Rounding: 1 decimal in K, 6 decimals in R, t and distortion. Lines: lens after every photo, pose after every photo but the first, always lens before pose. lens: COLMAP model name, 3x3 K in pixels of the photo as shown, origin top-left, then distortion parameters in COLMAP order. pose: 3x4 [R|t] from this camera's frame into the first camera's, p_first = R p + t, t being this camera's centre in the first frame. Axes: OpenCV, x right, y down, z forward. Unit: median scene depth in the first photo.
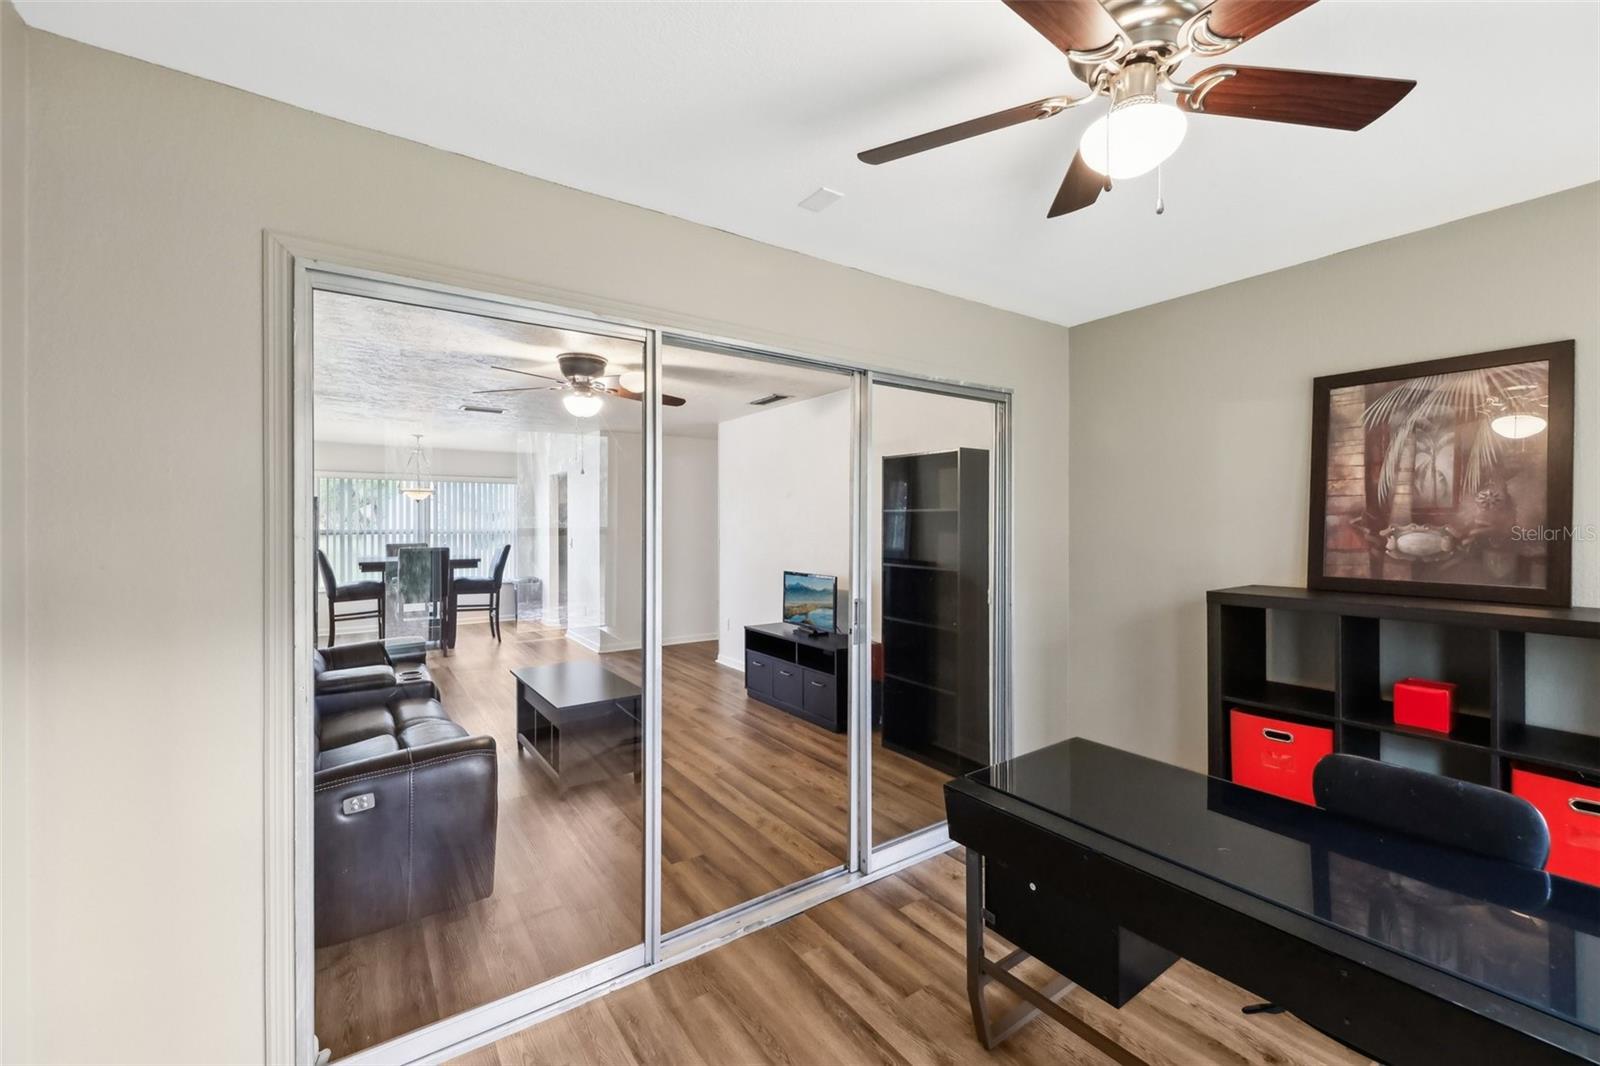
lens RADIAL K [[647.2, 0, 803.9], [0, 647.2, 524.2], [0, 0, 1]] dist [0.001981, -0.003024]
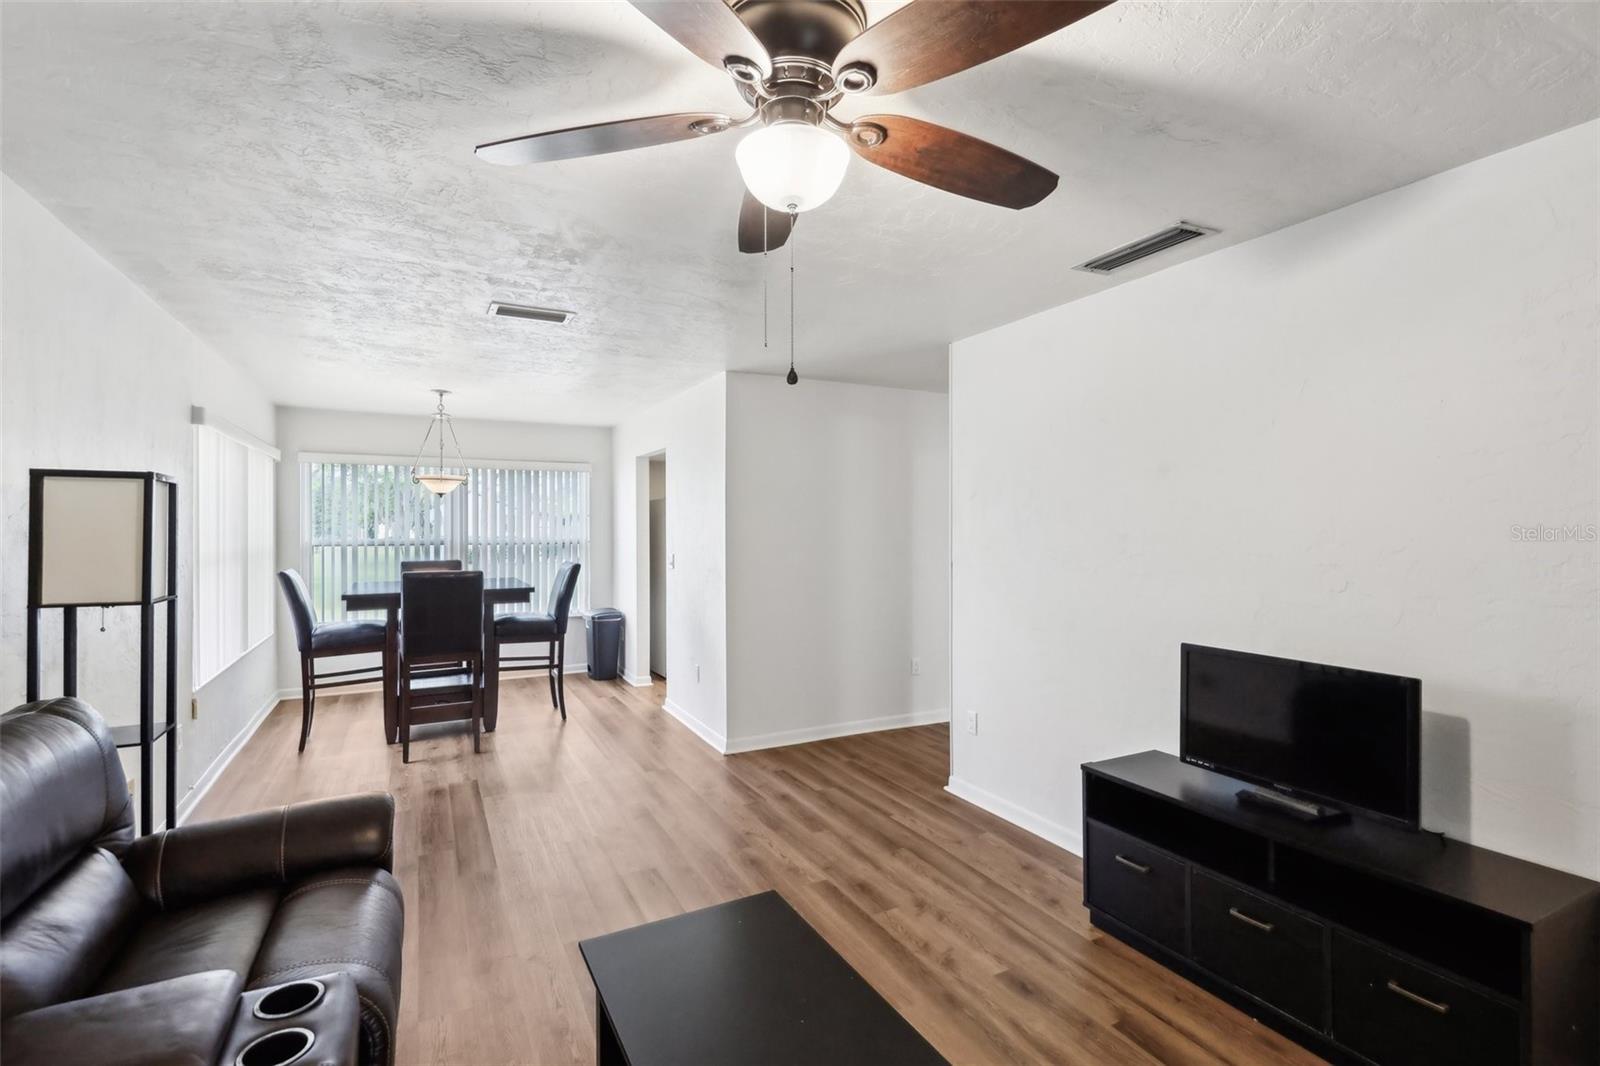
lens RADIAL K [[733.1, 0, 793.6], [0, 733.1, 525.1], [0, 0, 1]] dist [-0.001963, -0.000763]
pose [[0.989914, -0.002745, -0.141644, -0.157037], [0.002254, 0.999991, -0.003627, -0.003331], [0.141653, 0.003271, 0.989911, 0.346257]]
